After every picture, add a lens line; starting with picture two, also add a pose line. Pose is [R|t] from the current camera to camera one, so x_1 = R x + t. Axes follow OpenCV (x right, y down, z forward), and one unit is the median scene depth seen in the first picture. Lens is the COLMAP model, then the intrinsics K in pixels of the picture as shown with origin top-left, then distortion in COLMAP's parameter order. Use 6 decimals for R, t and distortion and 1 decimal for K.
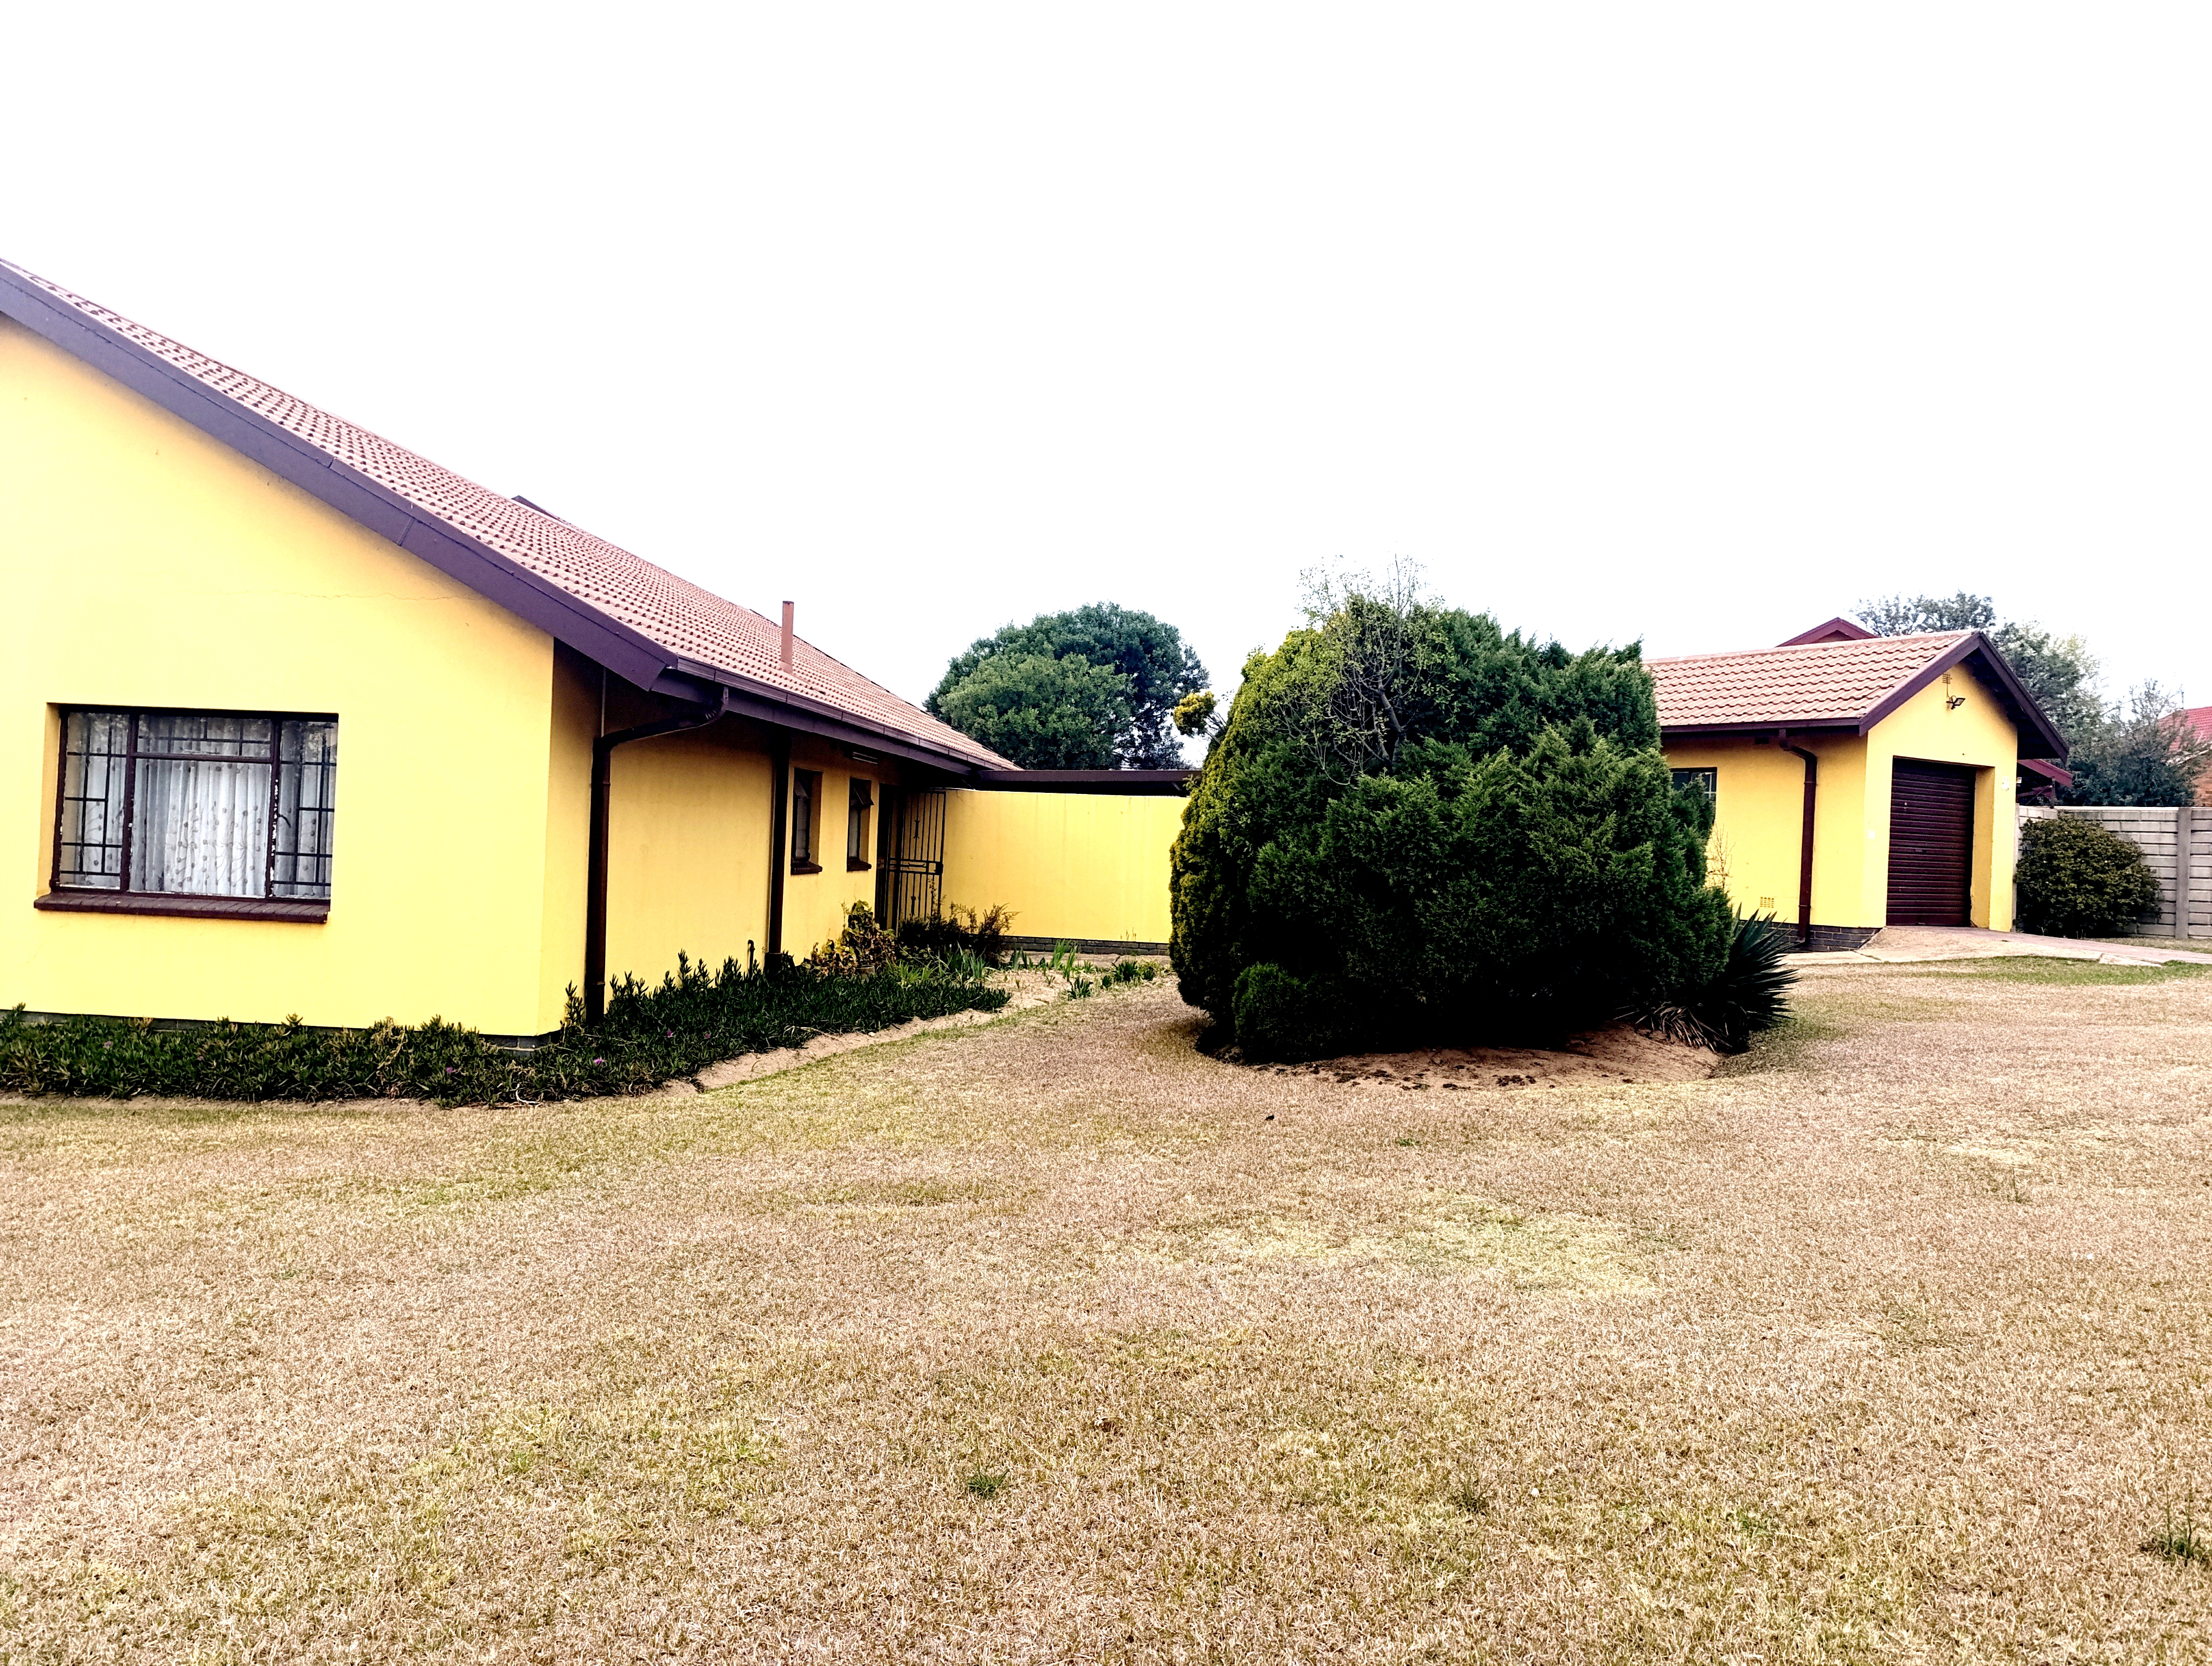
lens RADIAL K [[1502.0, 0, 1099.2], [0, 1502.0, 826.7], [0, 0, 1]] dist [0.041216, -0.044298]
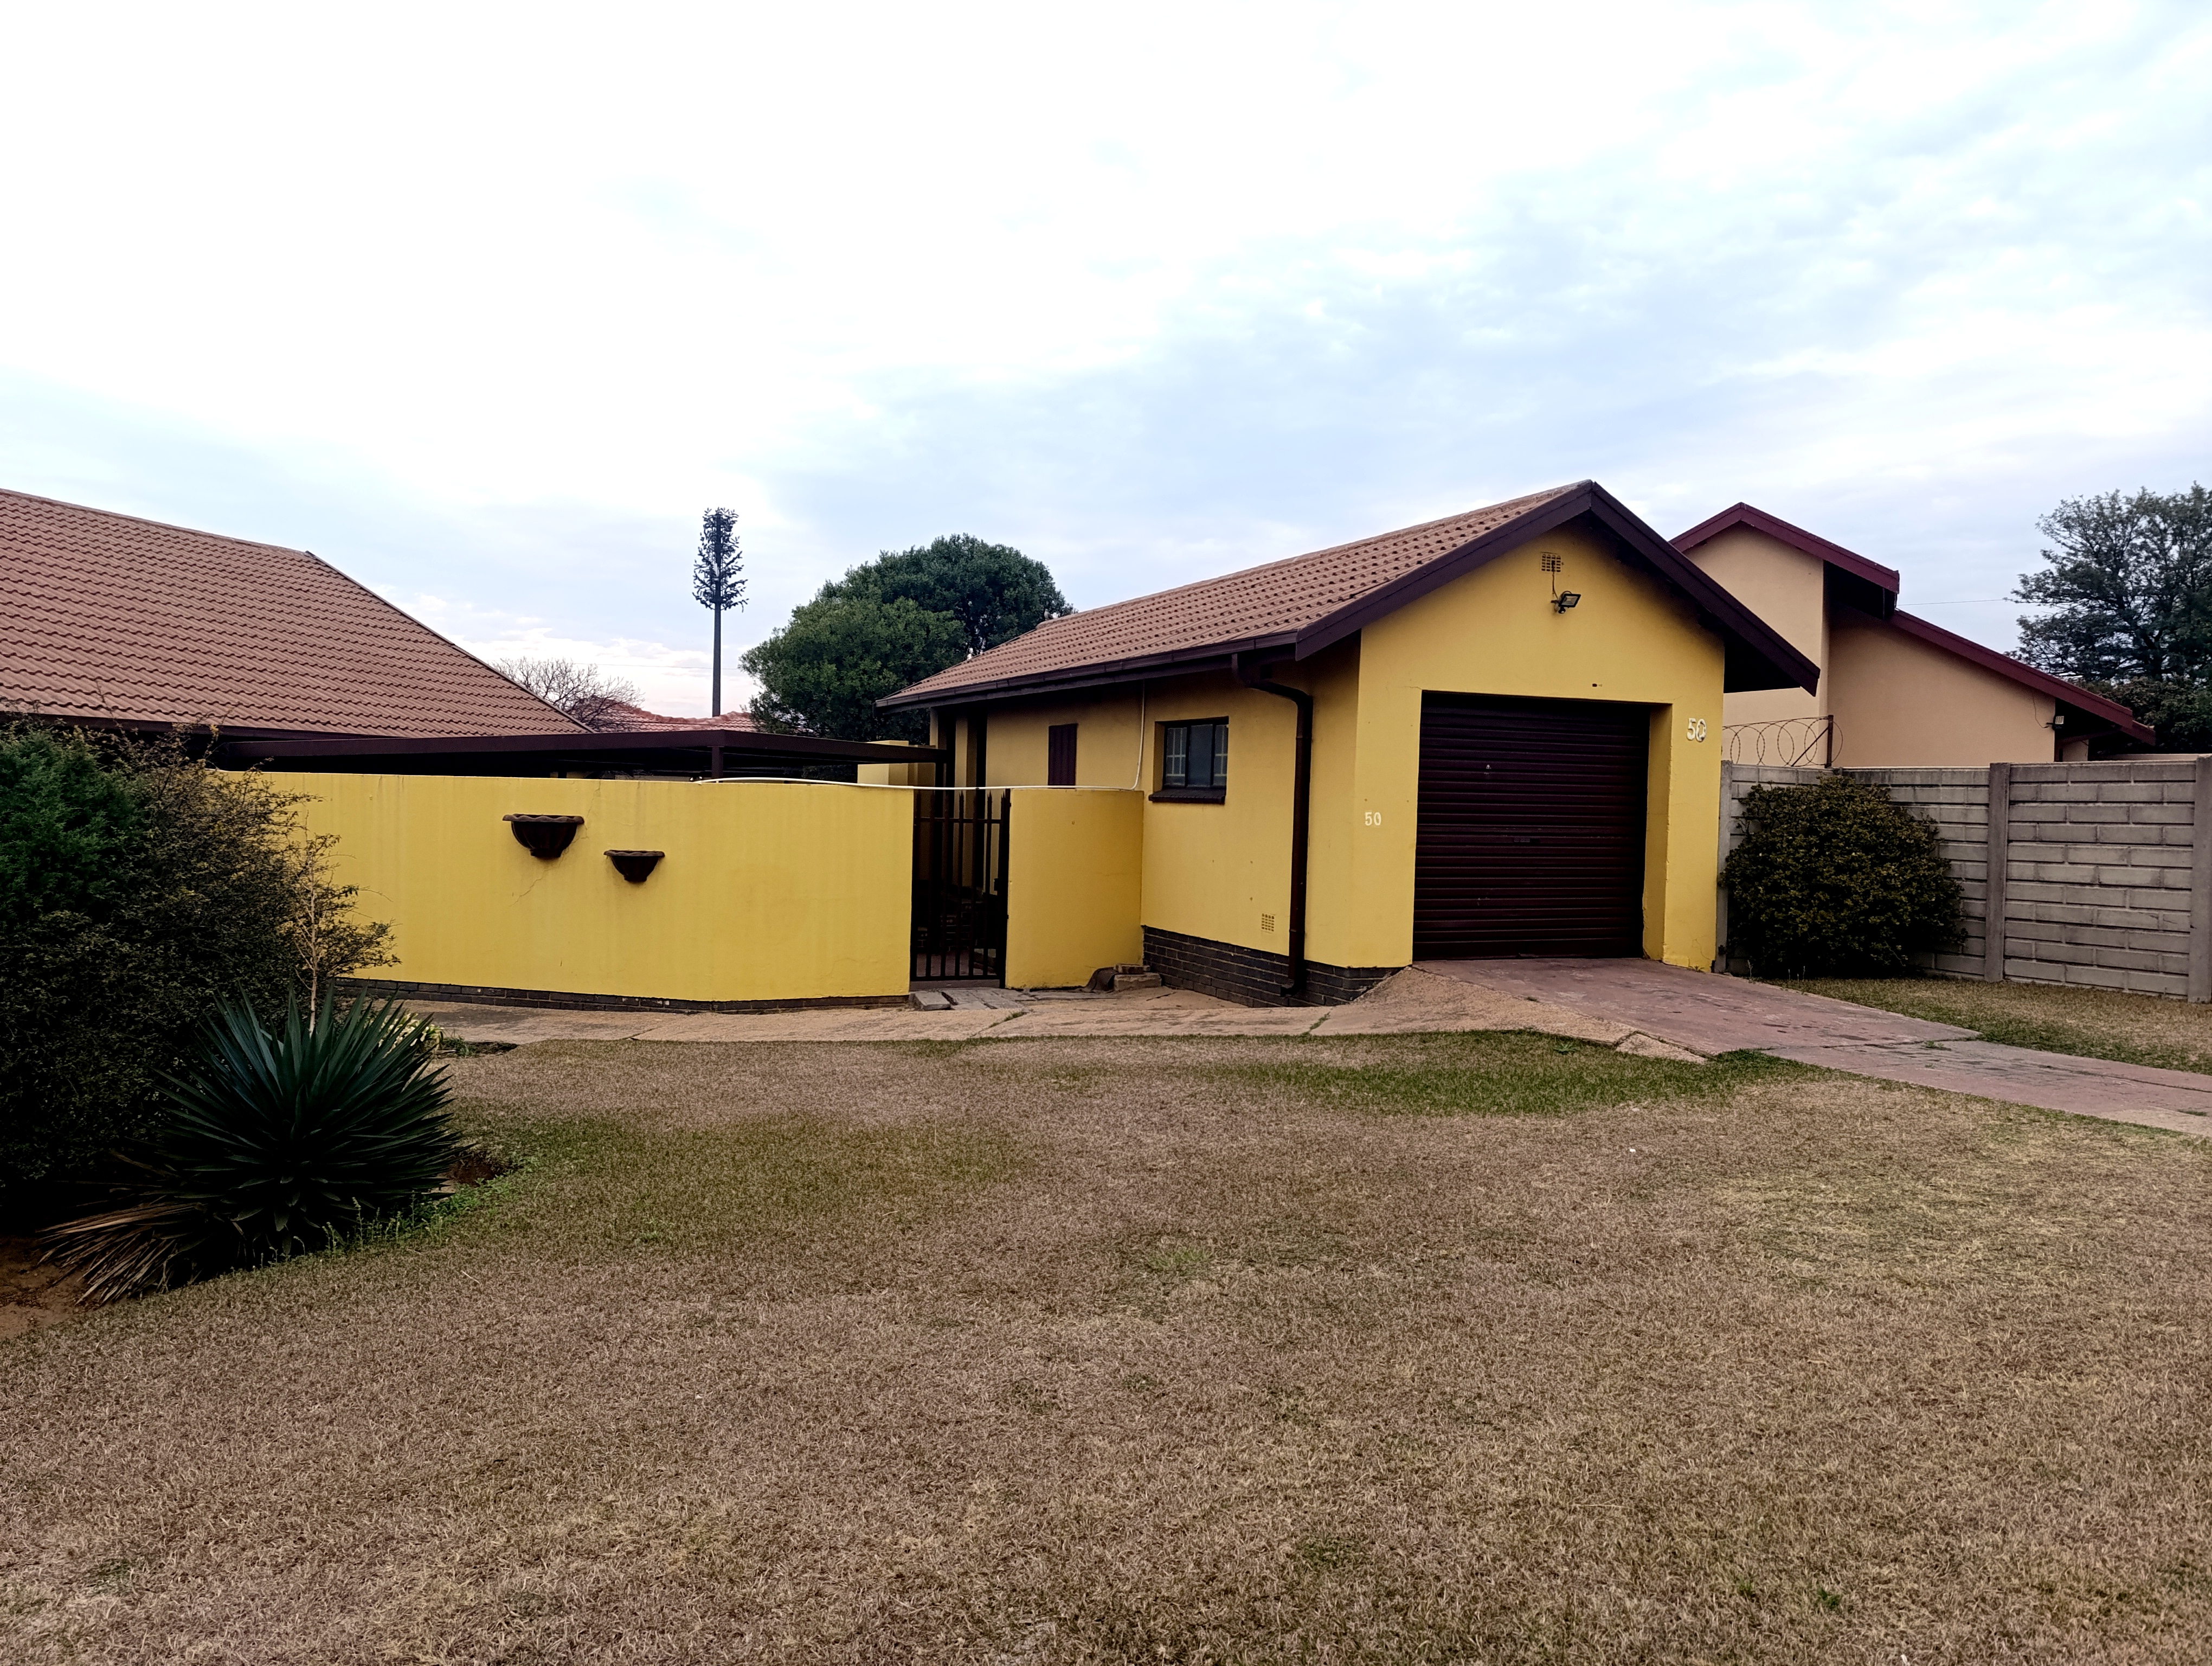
lens RADIAL K [[1502.0, 0, 1100.2], [0, 1502.0, 849.2], [0, 0, 1]] dist [0.041216, -0.044298]
pose [[0.985414, -0.010245, -0.169867, 0.465624], [0.017237, 0.999061, 0.039737, -0.008540], [0.169301, -0.042086, 0.984665, 0.346152]]
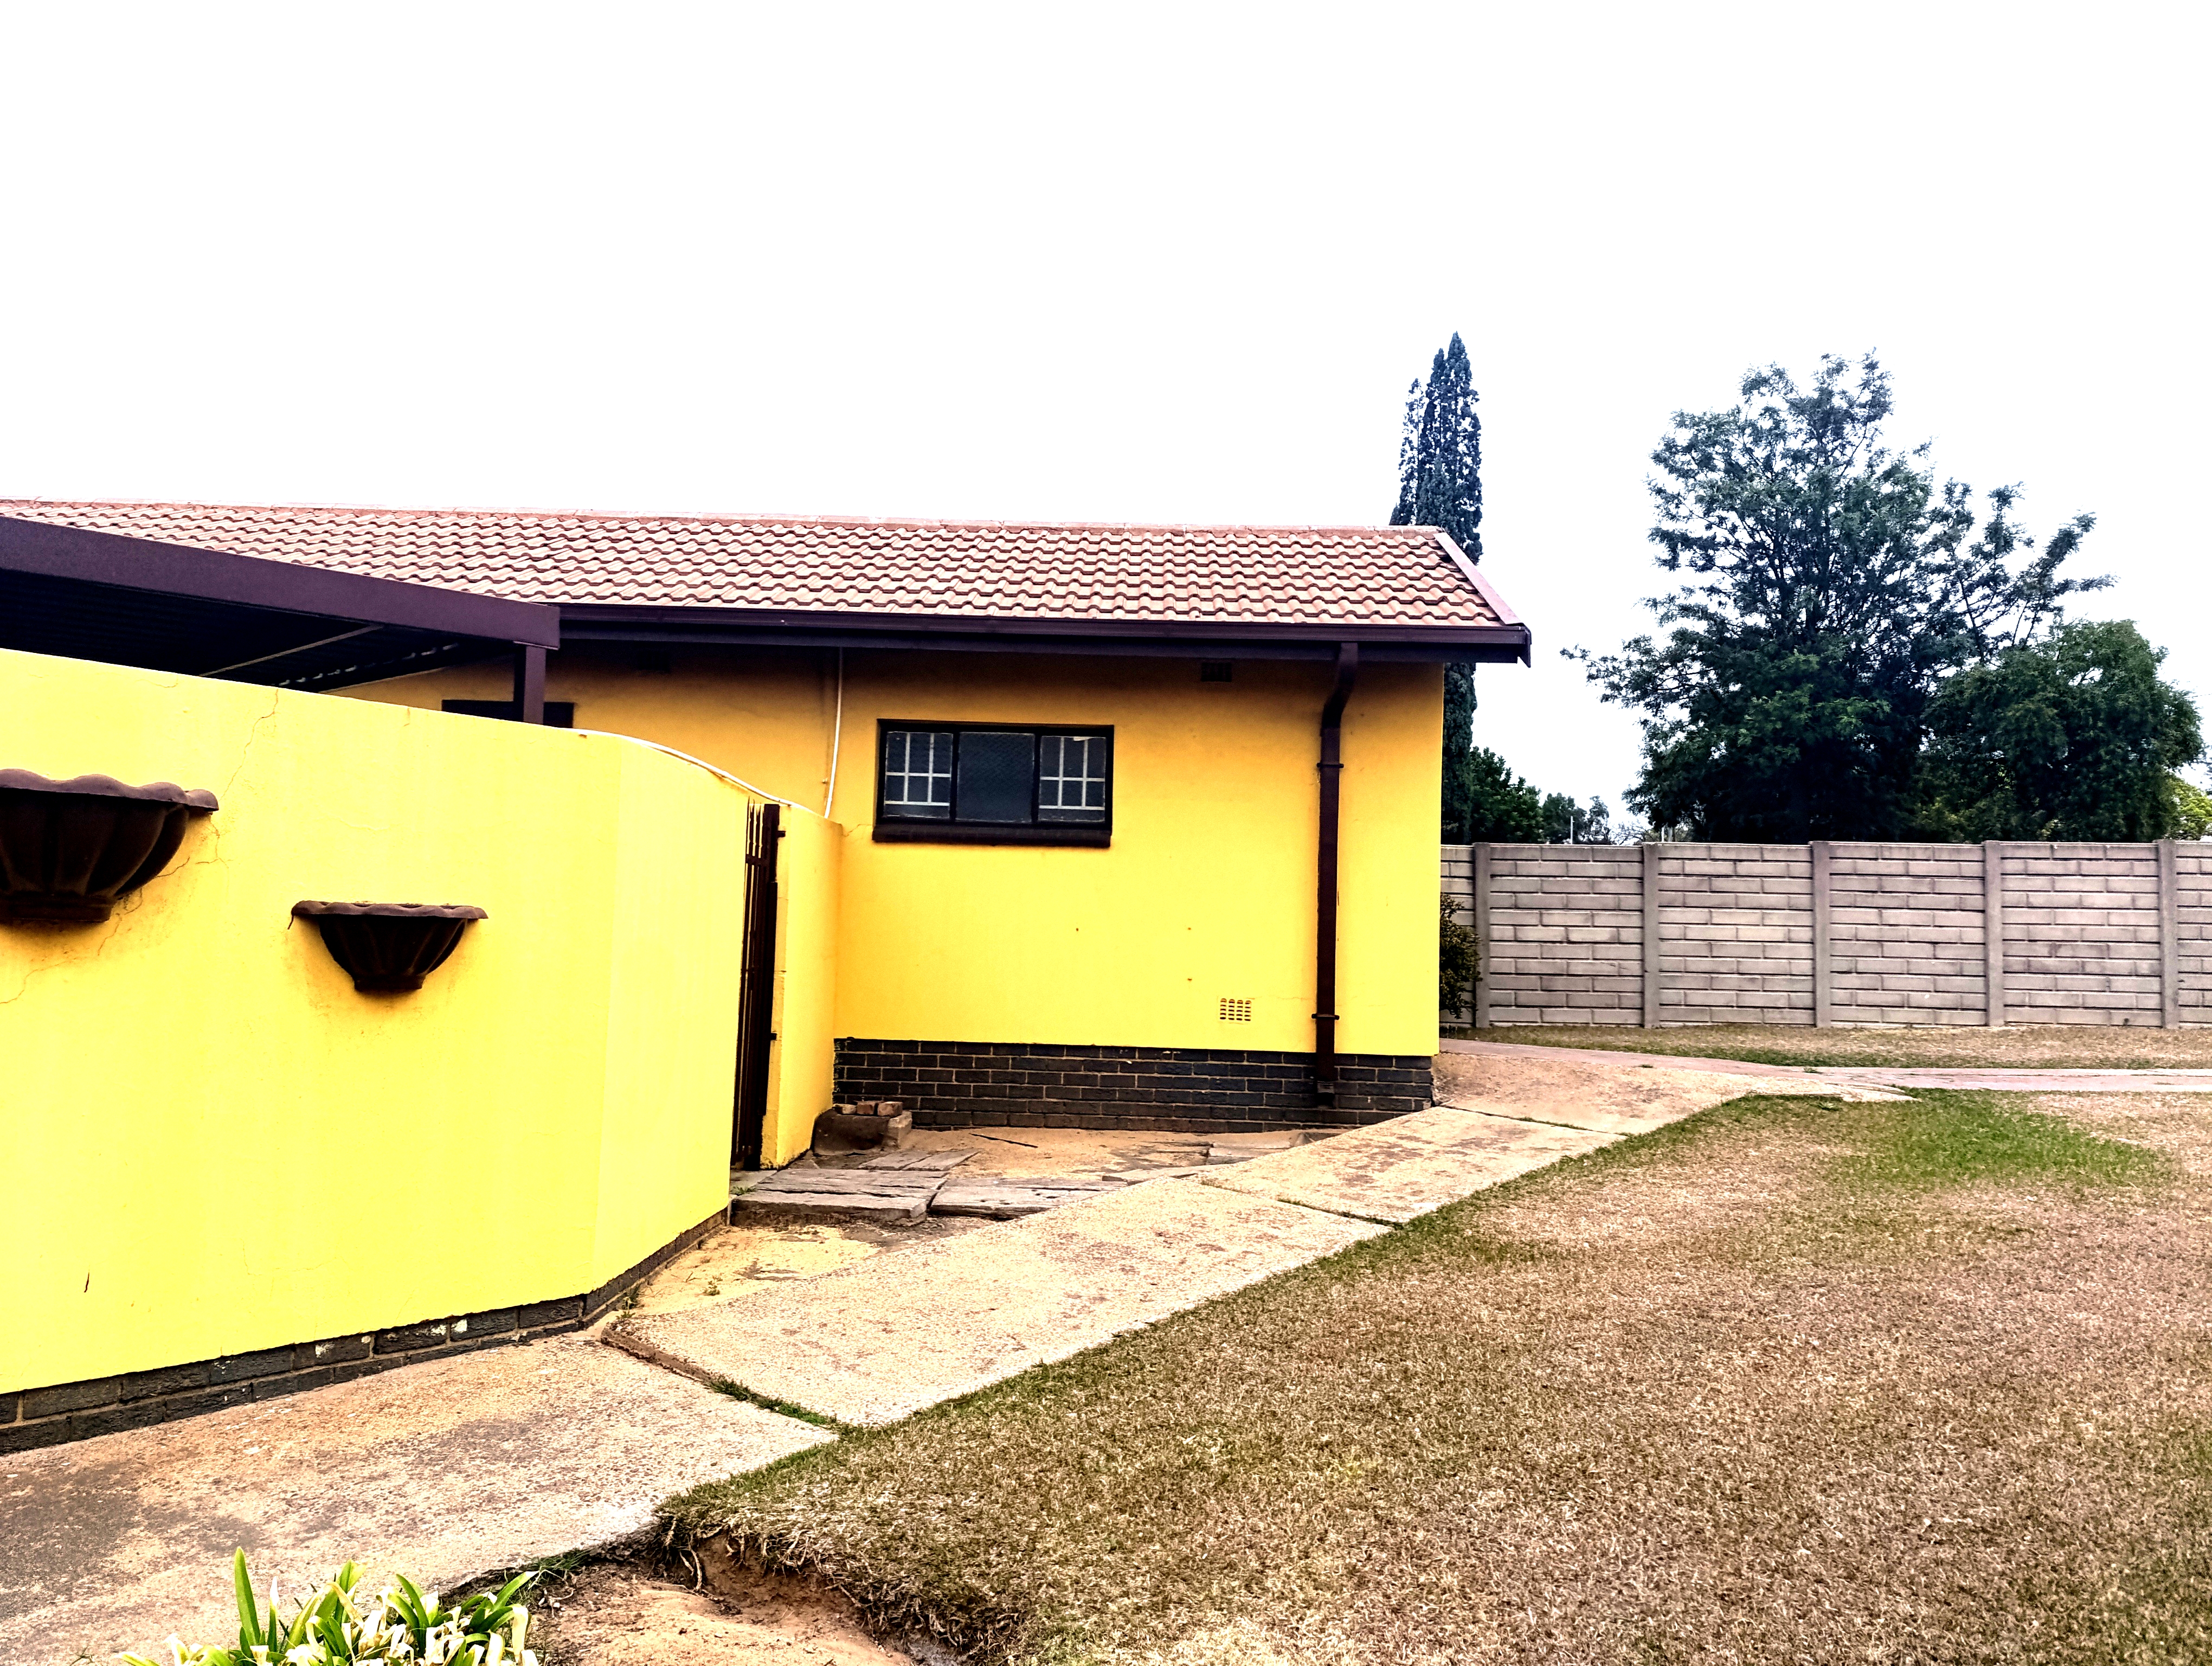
lens RADIAL K [[1502.0, 0, 1102.4], [0, 1502.0, 832.0], [0, 0, 1]] dist [0.041216, -0.044298]
pose [[0.571215, 0.038456, 0.819899, 0.026610], [-0.013549, 0.999208, -0.037427, 0.011312], [-0.820688, 0.010270, 0.571284, 0.739354]]
